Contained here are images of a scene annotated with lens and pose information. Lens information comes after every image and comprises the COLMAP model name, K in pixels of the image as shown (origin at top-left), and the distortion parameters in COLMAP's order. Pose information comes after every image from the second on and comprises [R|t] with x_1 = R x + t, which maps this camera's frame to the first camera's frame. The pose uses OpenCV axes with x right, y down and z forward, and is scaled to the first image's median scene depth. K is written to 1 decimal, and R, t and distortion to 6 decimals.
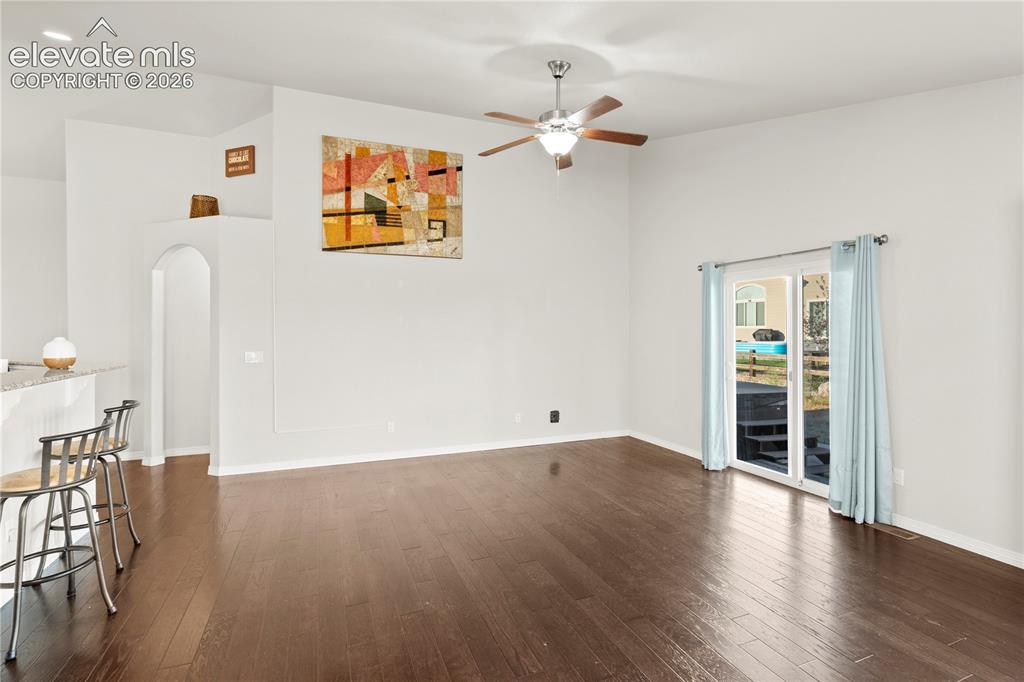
lens RADIAL K [[474.5, 0, 515.3], [0, 474.5, 331.1], [0, 0, 1]] dist [0.000439, 0.001407]
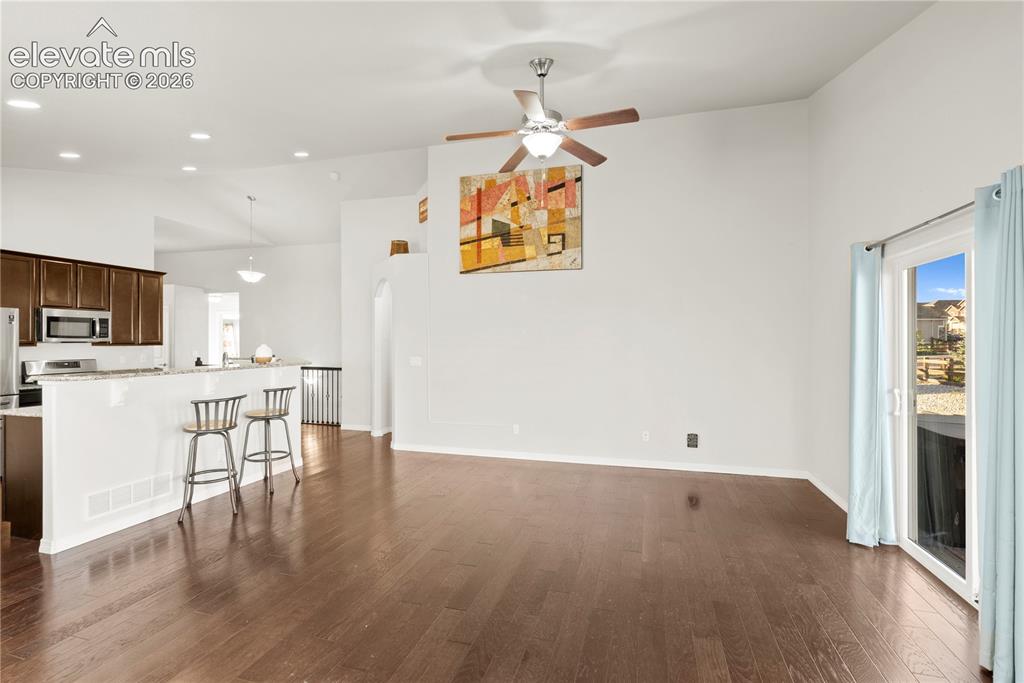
lens RADIAL K [[474.5, 0, 527.4], [0, 474.5, 340.8], [0, 0, 1]] dist [0.000439, 0.001407]
pose [[0.794755, 0.001861, -0.606927, 0.432745], [-0.004576, 0.999985, -0.002926, 0.001717], [0.606913, 0.005103, 0.794752, 0.150190]]
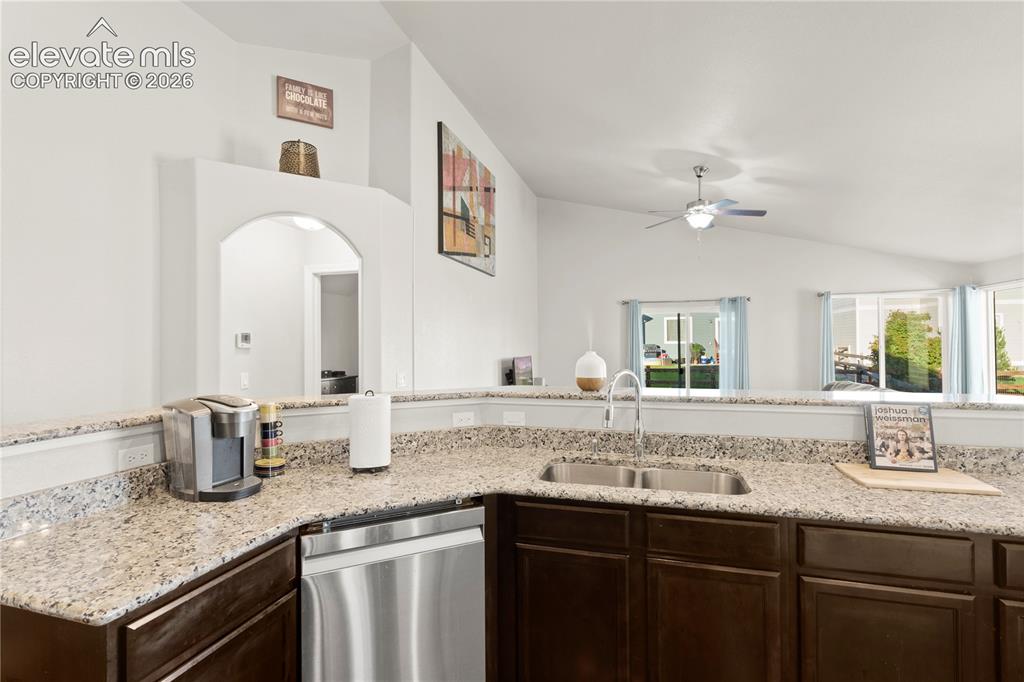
lens RADIAL K [[474.5, 0, 516.4], [0, 474.5, 342.8], [0, 0, 1]] dist [0.000439, 0.001407]
pose [[0.624264, 0.002638, 0.781209, -0.957503], [0.009162, 0.999901, -0.010698, 0.003242], [-0.781160, 0.013836, 0.624178, 0.341776]]
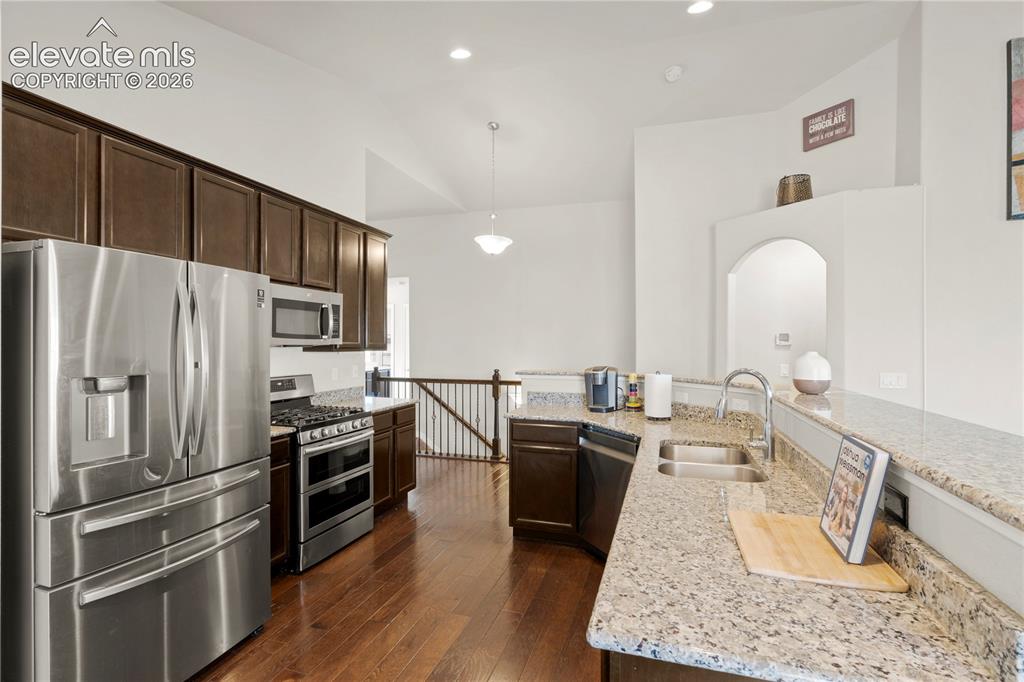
lens RADIAL K [[474.5, 0, 519.9], [0, 474.5, 347.3], [0, 0, 1]] dist [0.000439, 0.001407]
pose [[0.779868, 0.006183, -0.625914, -0.499488], [-0.006562, 0.999977, 0.001703, 0.005512], [0.625910, 0.002780, 0.779890, 0.084542]]
